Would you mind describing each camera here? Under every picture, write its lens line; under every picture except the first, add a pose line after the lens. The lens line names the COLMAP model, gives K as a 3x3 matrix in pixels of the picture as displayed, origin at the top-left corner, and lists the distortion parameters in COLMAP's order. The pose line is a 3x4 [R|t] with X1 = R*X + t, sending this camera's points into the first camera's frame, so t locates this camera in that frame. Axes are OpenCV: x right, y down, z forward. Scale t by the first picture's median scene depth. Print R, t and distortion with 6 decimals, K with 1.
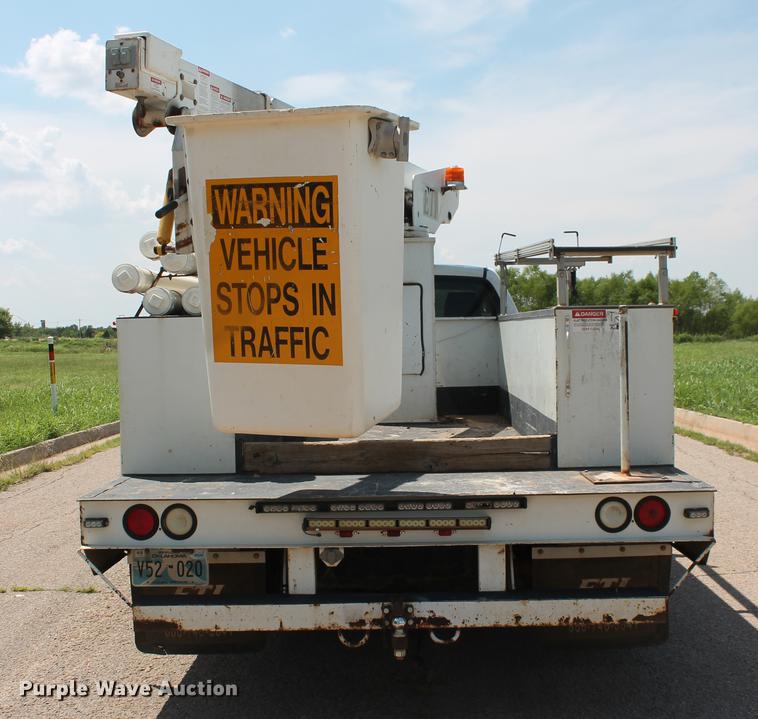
lens RADIAL K [[956.6, 0, 381.3], [0, 956.6, 357.9], [0, 0, 1]] dist [-0.076218, 0.000000]
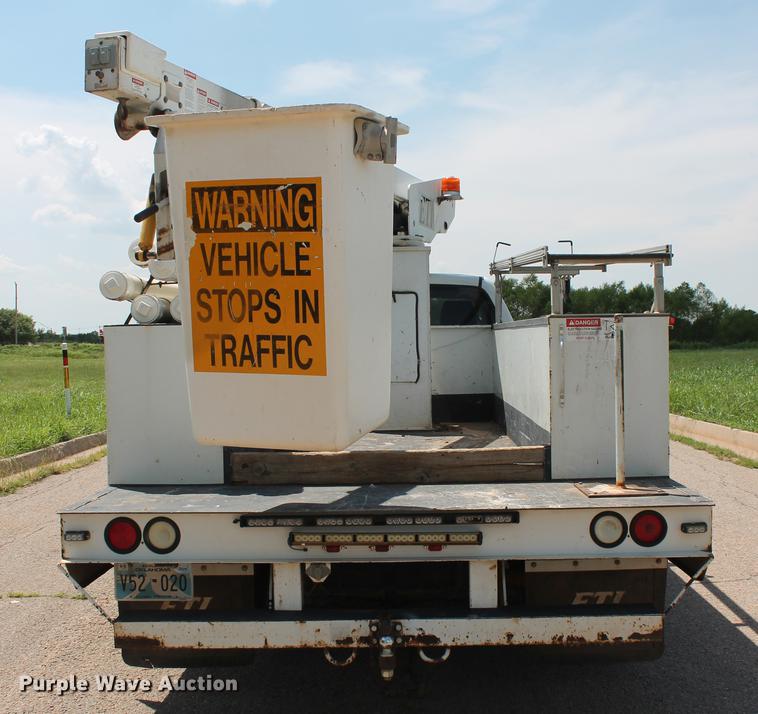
lens RADIAL K [[956.6, 0, 377.1], [0, 956.6, 360.4], [0, 0, 1]] dist [-0.076218, 0.000000]
pose [[0.999997, 0.001821, 0.001381, 0.006321], [-0.001812, 0.999979, -0.006249, -0.001004], [-0.001393, 0.006247, 0.999980, 0.029315]]
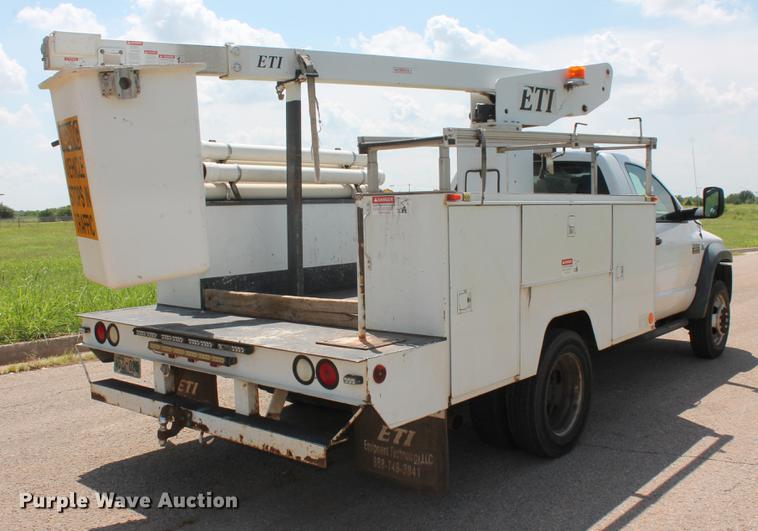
lens RADIAL K [[726.7, 0, 378.7], [0, 726.7, 262.6], [0, 0, 1]] dist [-0.079573, 0.000000]
pose [[0.778350, 0.048175, -0.625980, 0.867326], [-0.010736, 0.997927, 0.063451, -0.029022], [0.627739, -0.042667, 0.777254, 0.346689]]
